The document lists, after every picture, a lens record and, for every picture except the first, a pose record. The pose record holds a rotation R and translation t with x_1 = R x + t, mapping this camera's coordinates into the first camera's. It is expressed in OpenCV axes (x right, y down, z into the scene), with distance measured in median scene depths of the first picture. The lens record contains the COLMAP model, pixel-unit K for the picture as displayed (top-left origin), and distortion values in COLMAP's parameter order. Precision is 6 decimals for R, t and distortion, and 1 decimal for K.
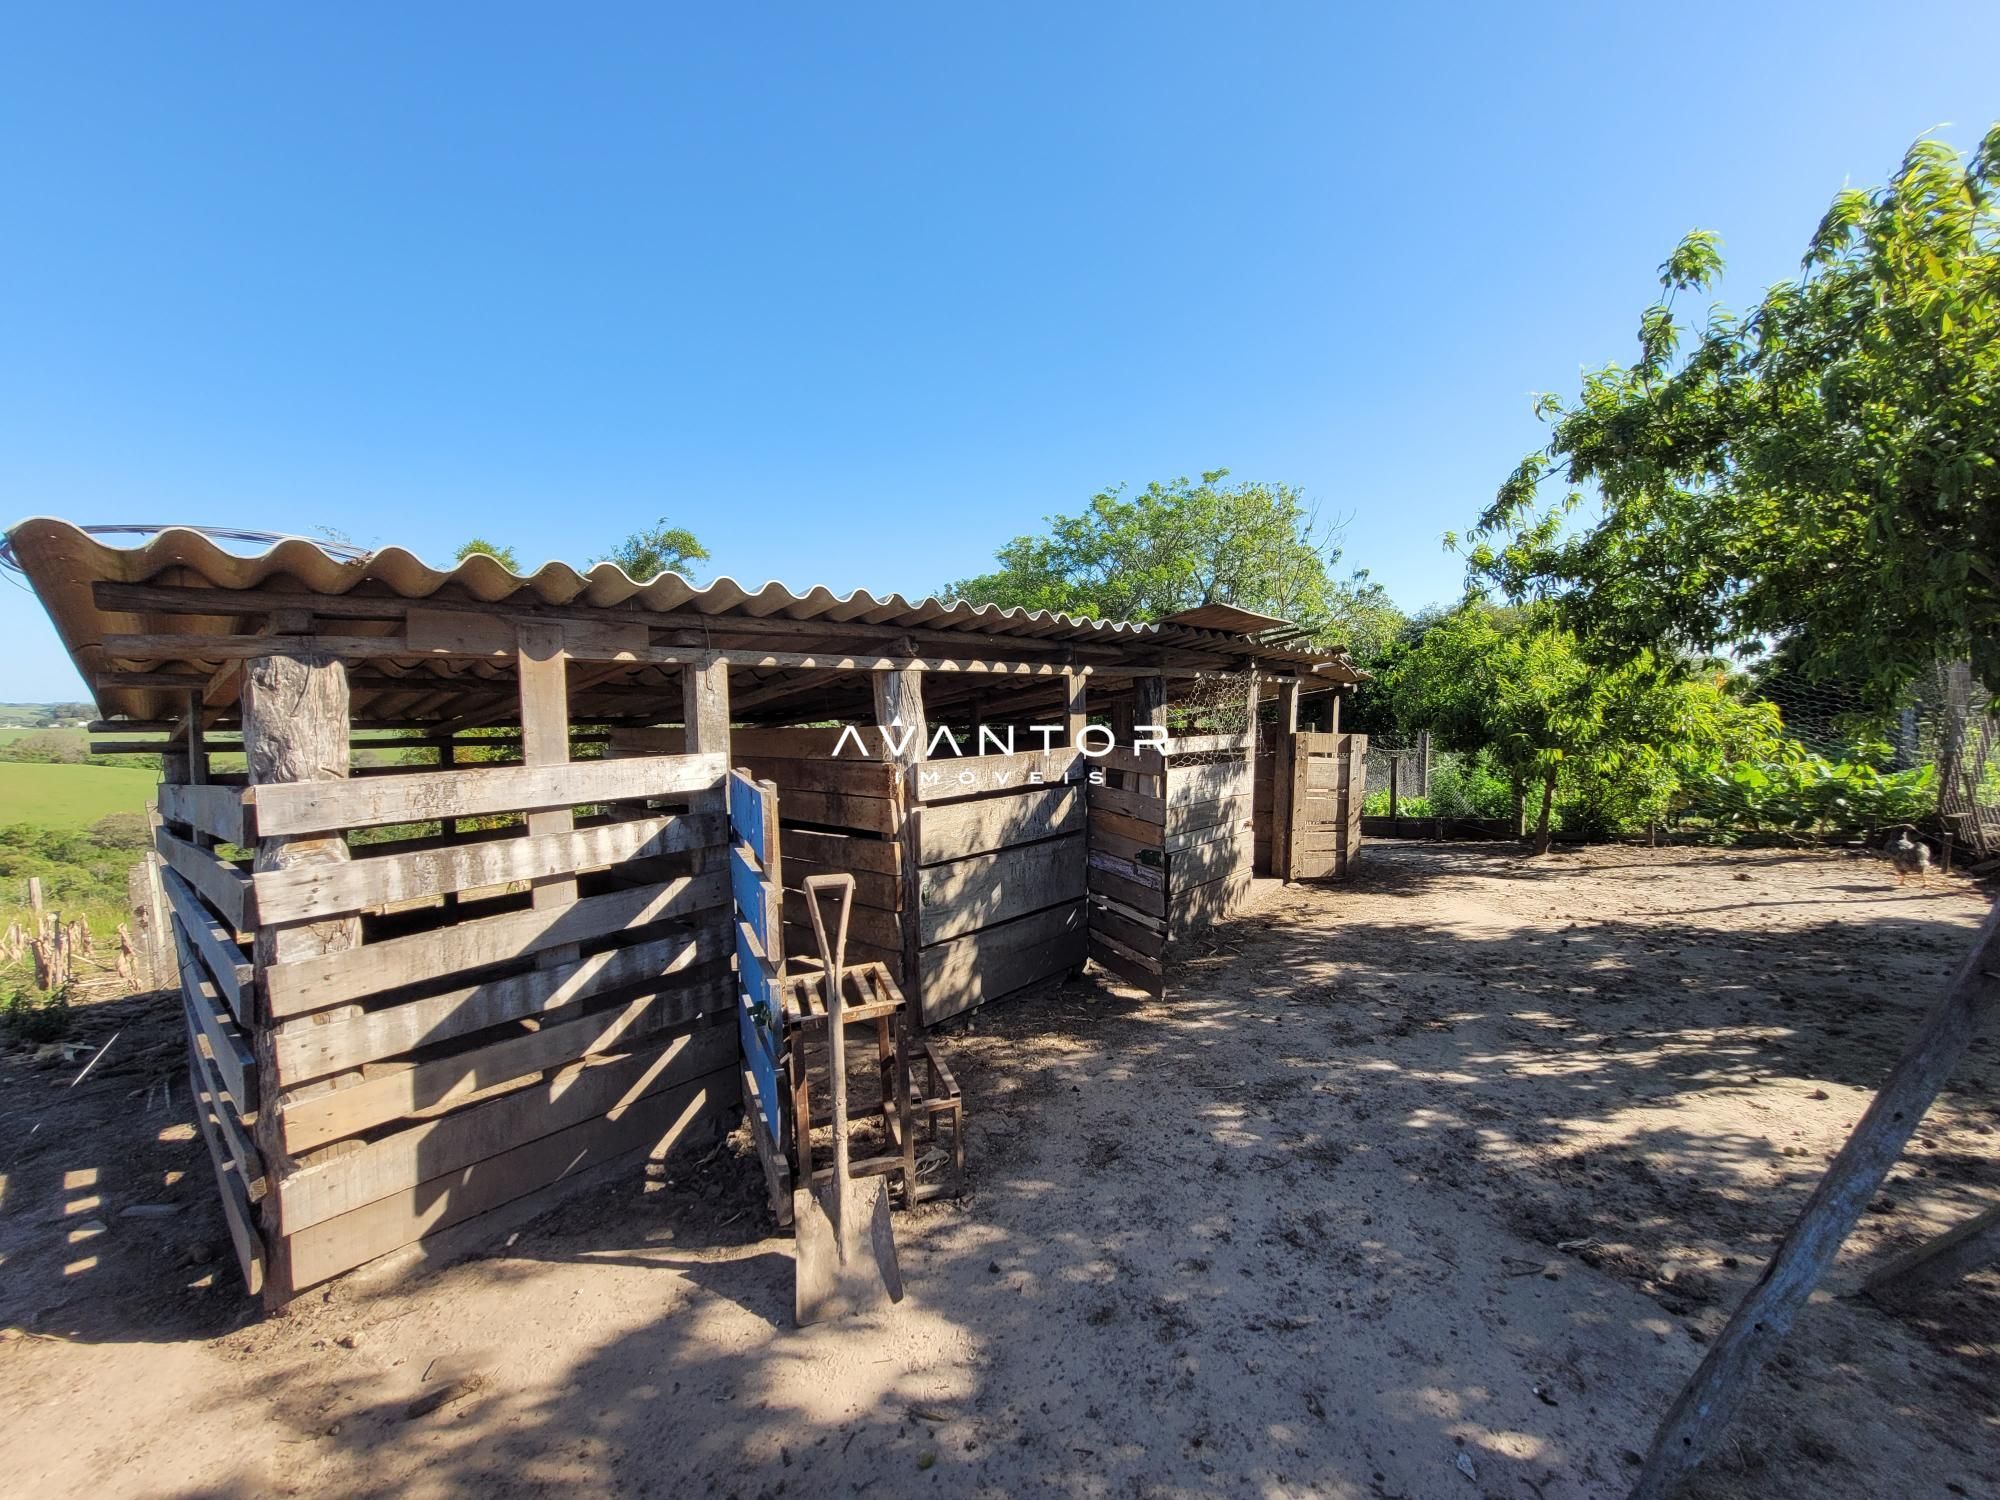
lens RADIAL K [[800.1, 0, 1001.6], [0, 800.1, 758.3], [0, 0, 1]] dist [0.003603, 0.000818]
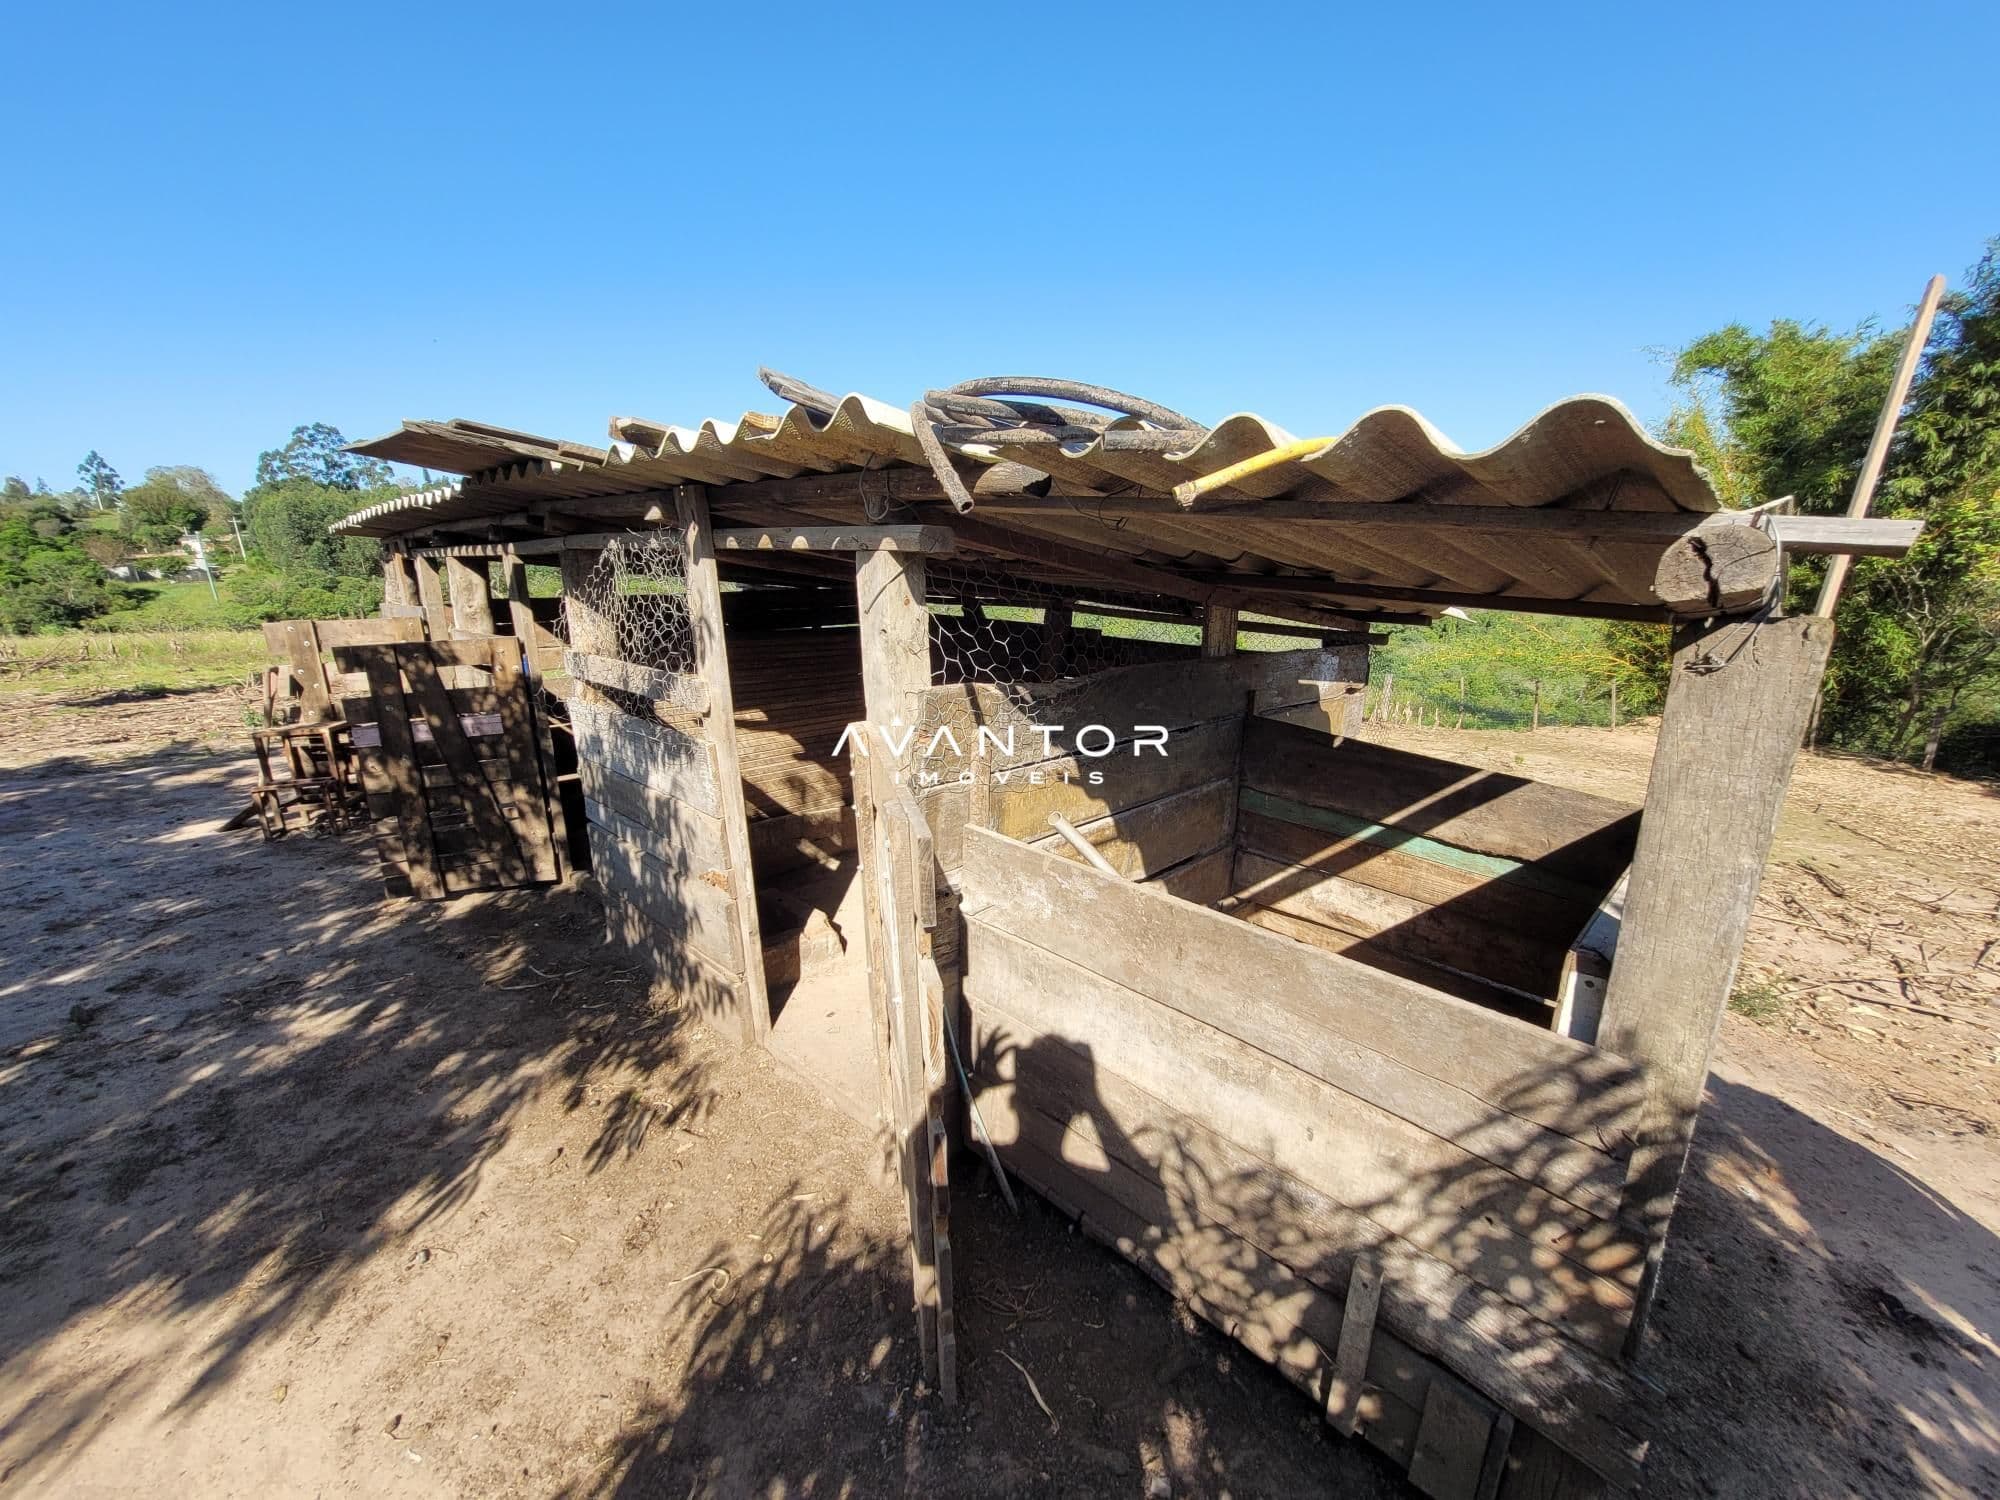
lens RADIAL K [[800.1, 0, 1001.6], [0, 800.1, 758.3], [0, 0, 1]] dist [0.003603, 0.000818]
pose [[-0.027625, 0.228525, -0.973146, 0.820904], [-0.094497, 0.968561, 0.230131, -0.117843], [0.995142, 0.098317, -0.005162, 1.302480]]
